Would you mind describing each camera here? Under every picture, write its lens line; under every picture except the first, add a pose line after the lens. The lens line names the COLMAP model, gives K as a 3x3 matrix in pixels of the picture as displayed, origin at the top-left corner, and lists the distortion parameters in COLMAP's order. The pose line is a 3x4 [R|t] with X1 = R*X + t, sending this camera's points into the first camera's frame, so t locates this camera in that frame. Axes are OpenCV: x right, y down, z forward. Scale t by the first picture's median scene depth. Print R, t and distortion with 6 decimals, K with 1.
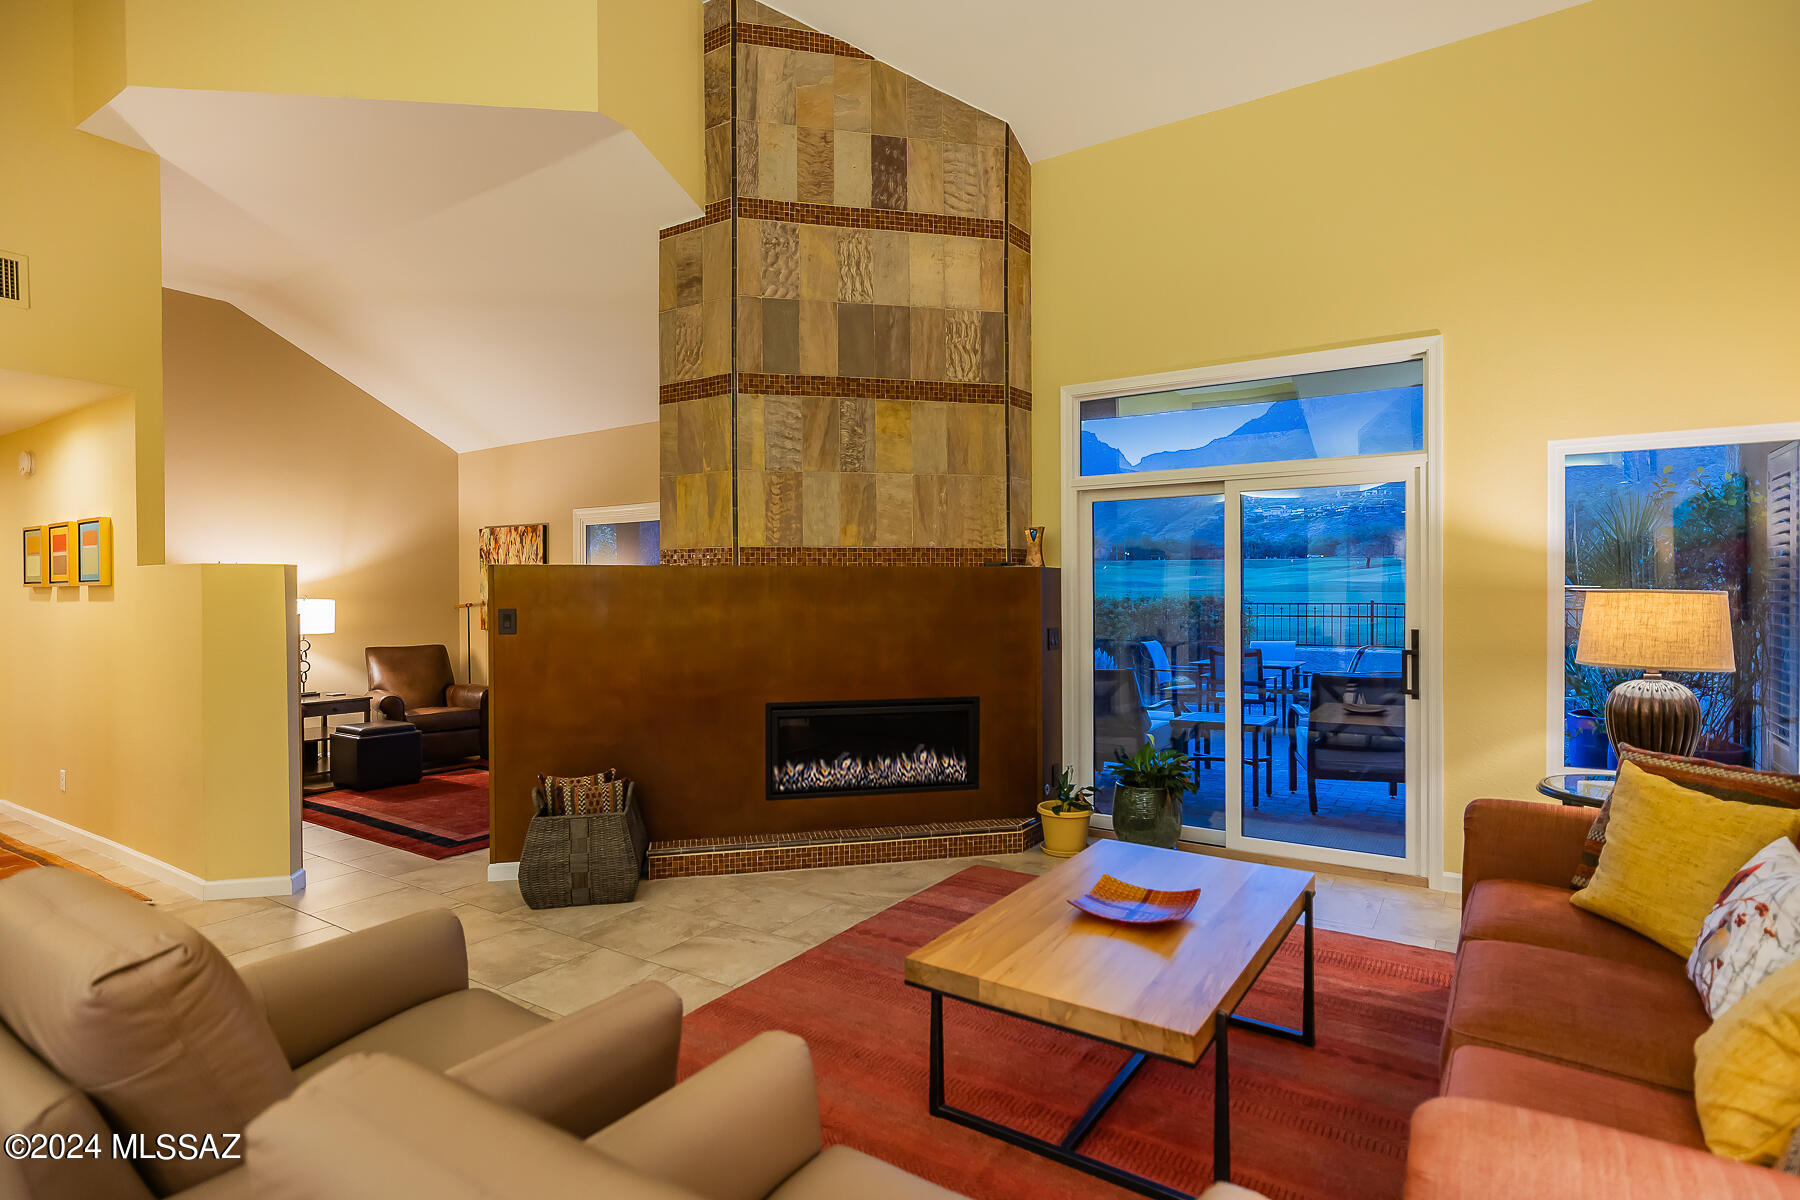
lens RADIAL K [[963.2, 0, 864.4], [0, 963.2, 605.8], [0, 0, 1]] dist [-0.003222, 0.001821]
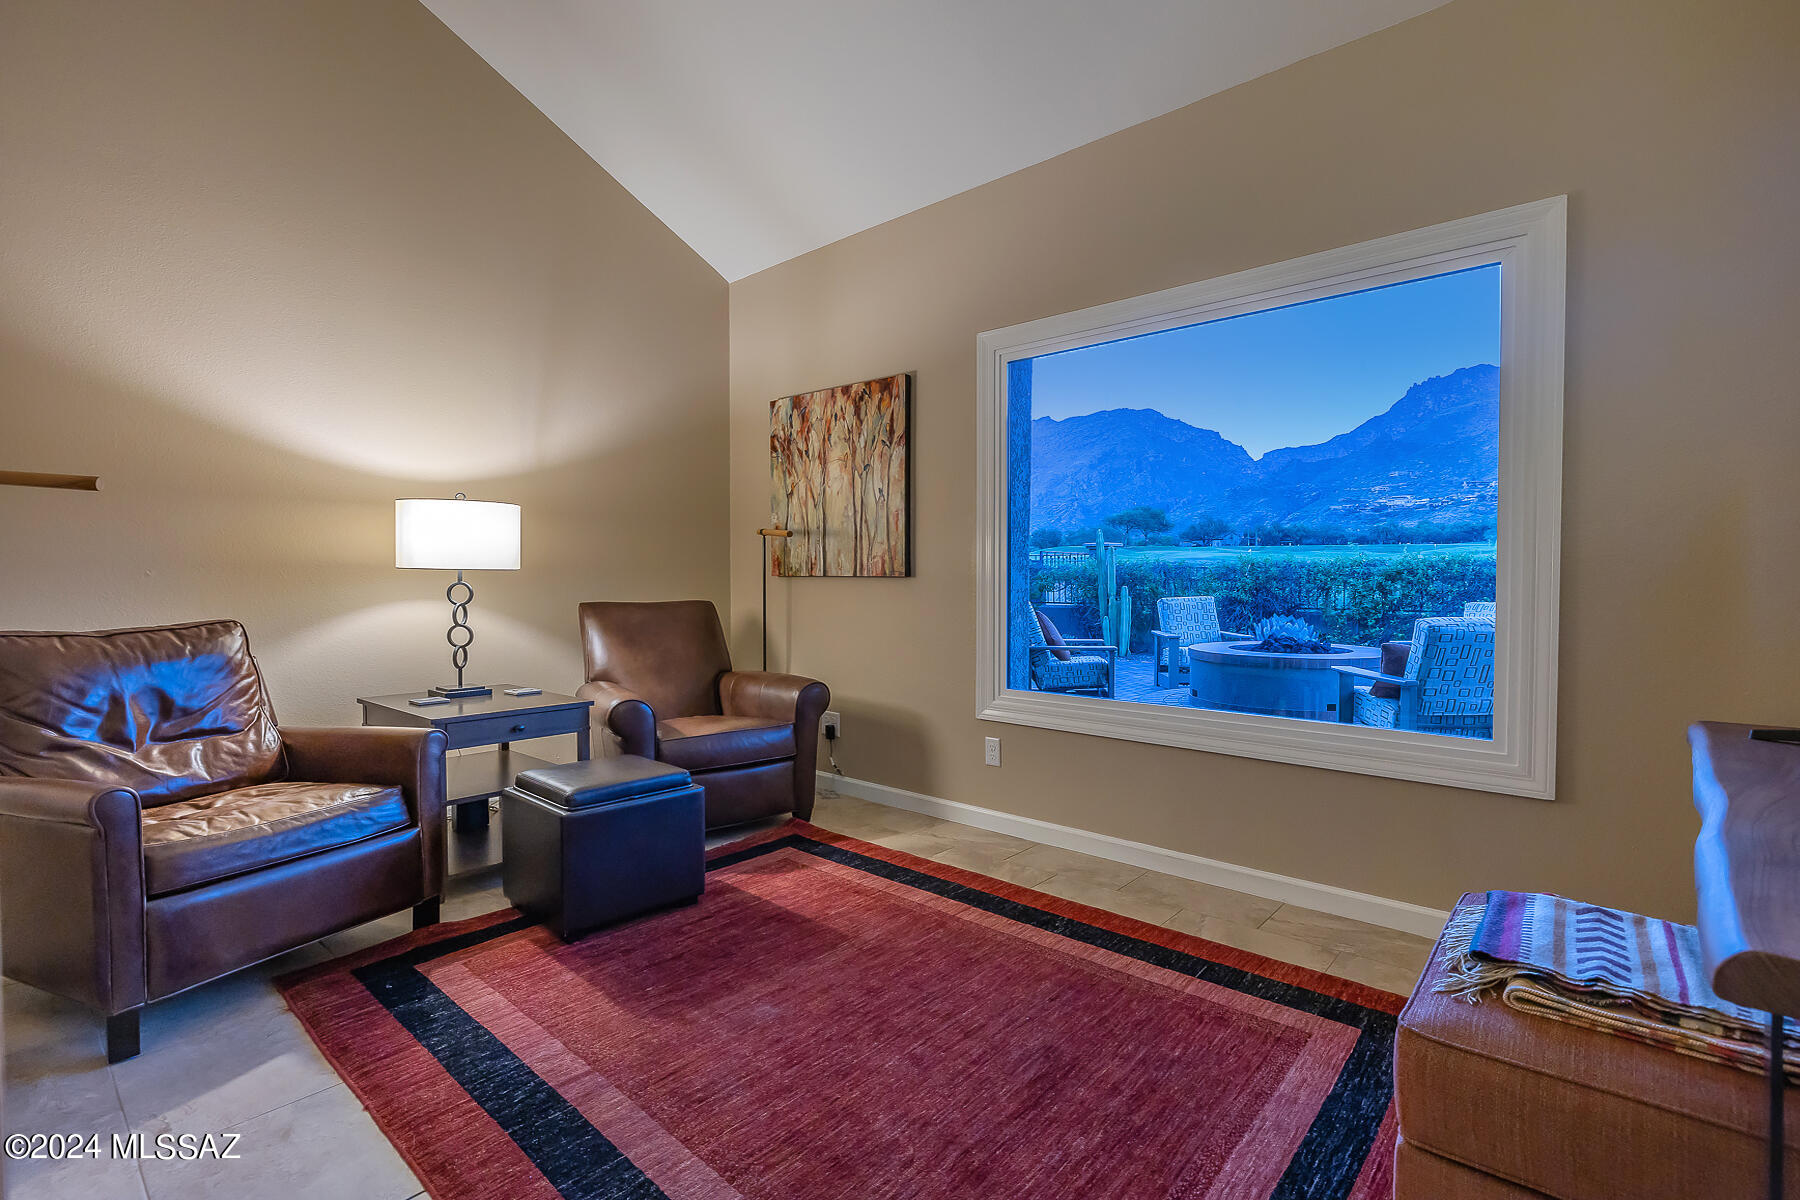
lens RADIAL K [[824.4, 0, 940.0], [0, 824.4, 611.6], [0, 0, 1]] dist [-0.000568, 0.000001]
pose [[0.997759, 0.012445, -0.065738, -0.462523], [-0.010395, 0.999452, 0.031429, 0.051022], [0.066093, -0.030675, 0.997342, 0.892263]]
